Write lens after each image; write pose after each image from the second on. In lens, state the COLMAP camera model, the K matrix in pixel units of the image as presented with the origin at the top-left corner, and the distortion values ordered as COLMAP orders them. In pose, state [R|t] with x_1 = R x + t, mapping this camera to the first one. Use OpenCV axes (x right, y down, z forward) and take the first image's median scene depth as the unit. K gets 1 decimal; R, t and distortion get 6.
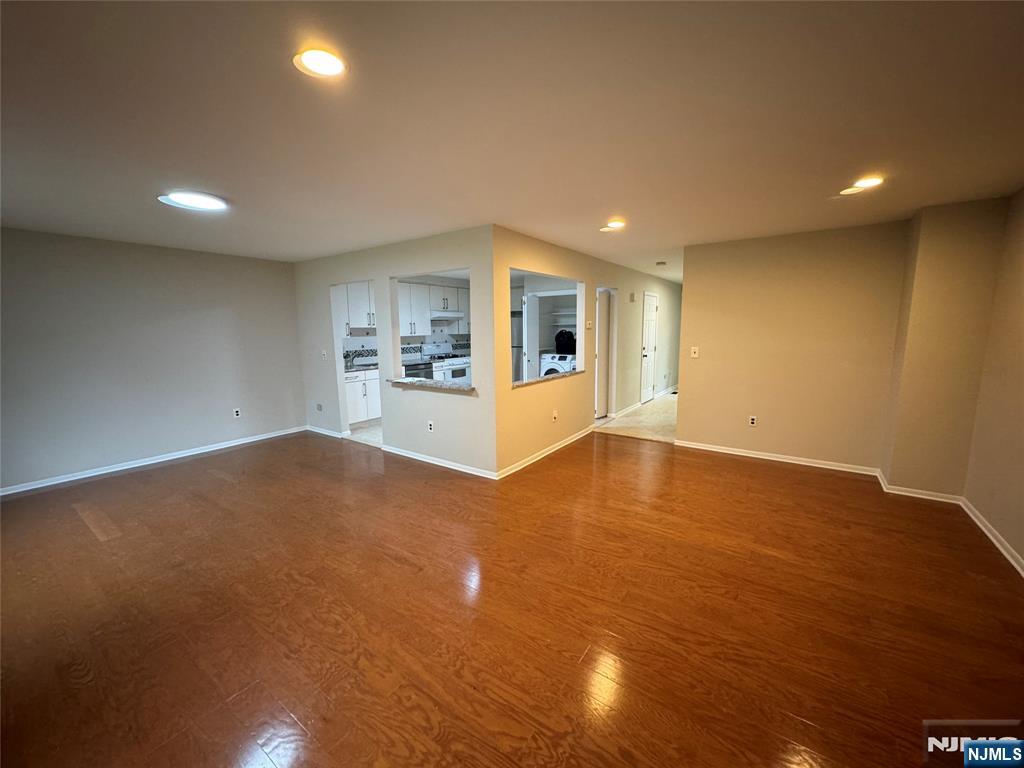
lens RADIAL K [[405.4, 0, 512.6], [0, 405.4, 384.3], [0, 0, 1]] dist [0.001373, 0.000113]
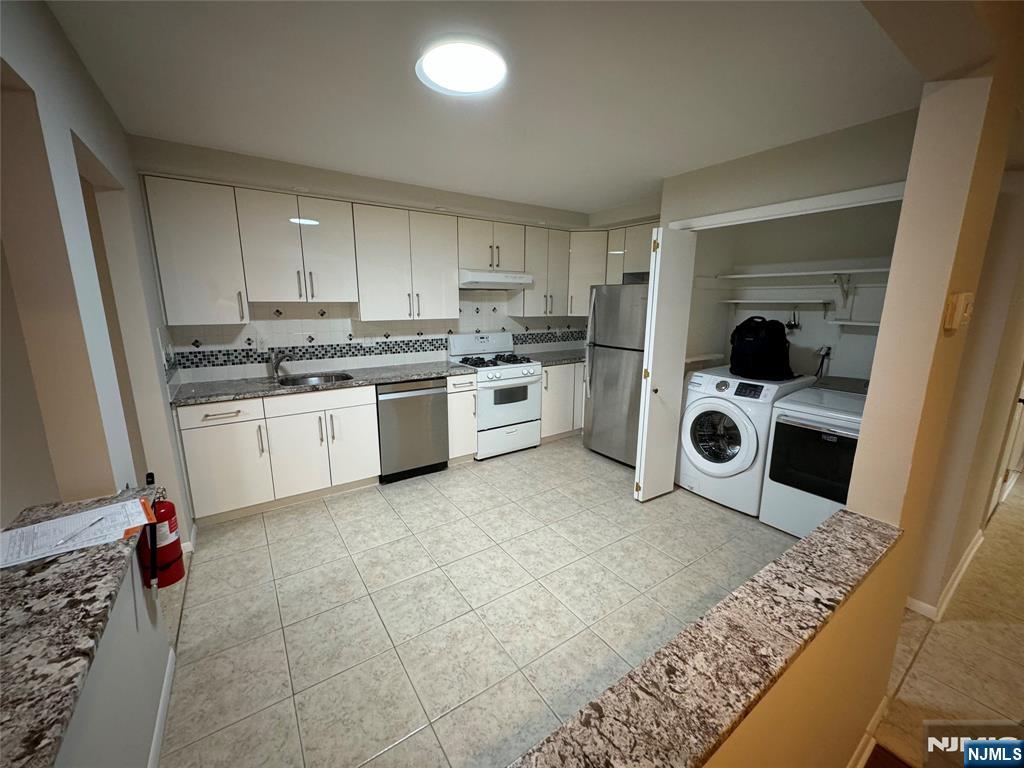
lens RADIAL K [[405.4, 0, 512.5], [0, 405.4, 381.8], [0, 0, 1]] dist [0.001373, 0.000113]
pose [[0.941931, 0.083020, -0.325383, 0.034728], [-0.064323, 0.995622, 0.067825, -0.081413], [0.329590, -0.042957, 0.943147, 0.541869]]
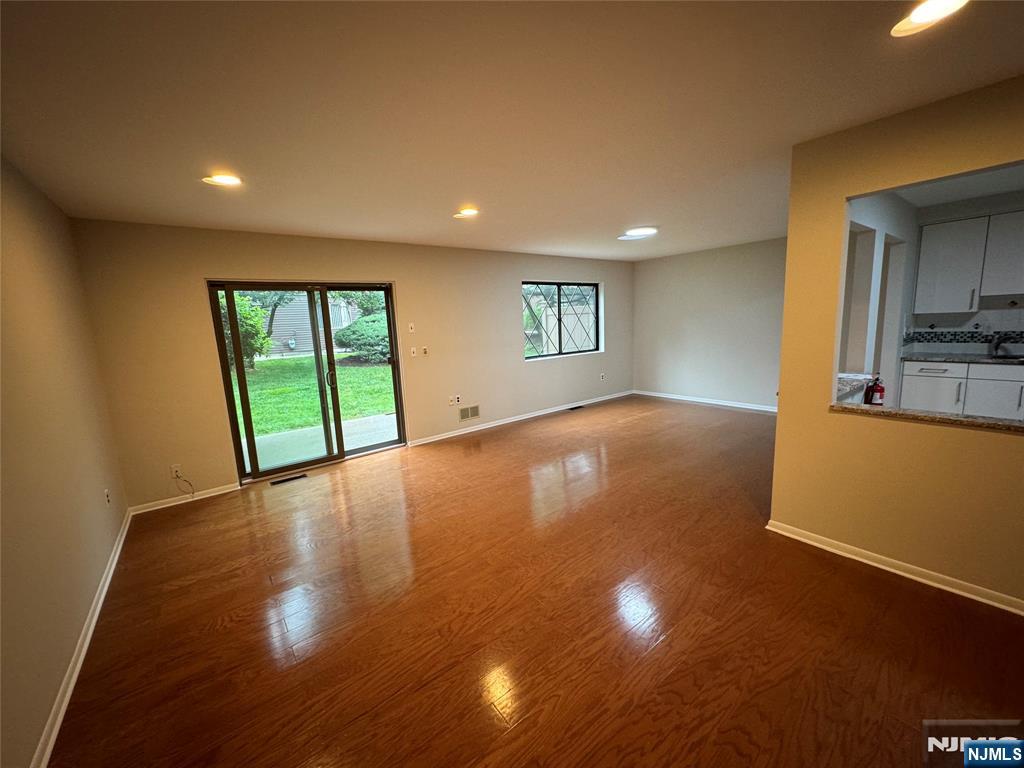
lens RADIAL K [[405.4, 0, 511.2], [0, 405.4, 380.2], [0, 0, 1]] dist [0.001373, 0.000113]
pose [[-0.277459, 0.172923, -0.945047, 0.370114], [-0.084925, 0.975403, 0.203411, -0.062614], [0.956977, 0.136696, -0.255949, 0.383869]]
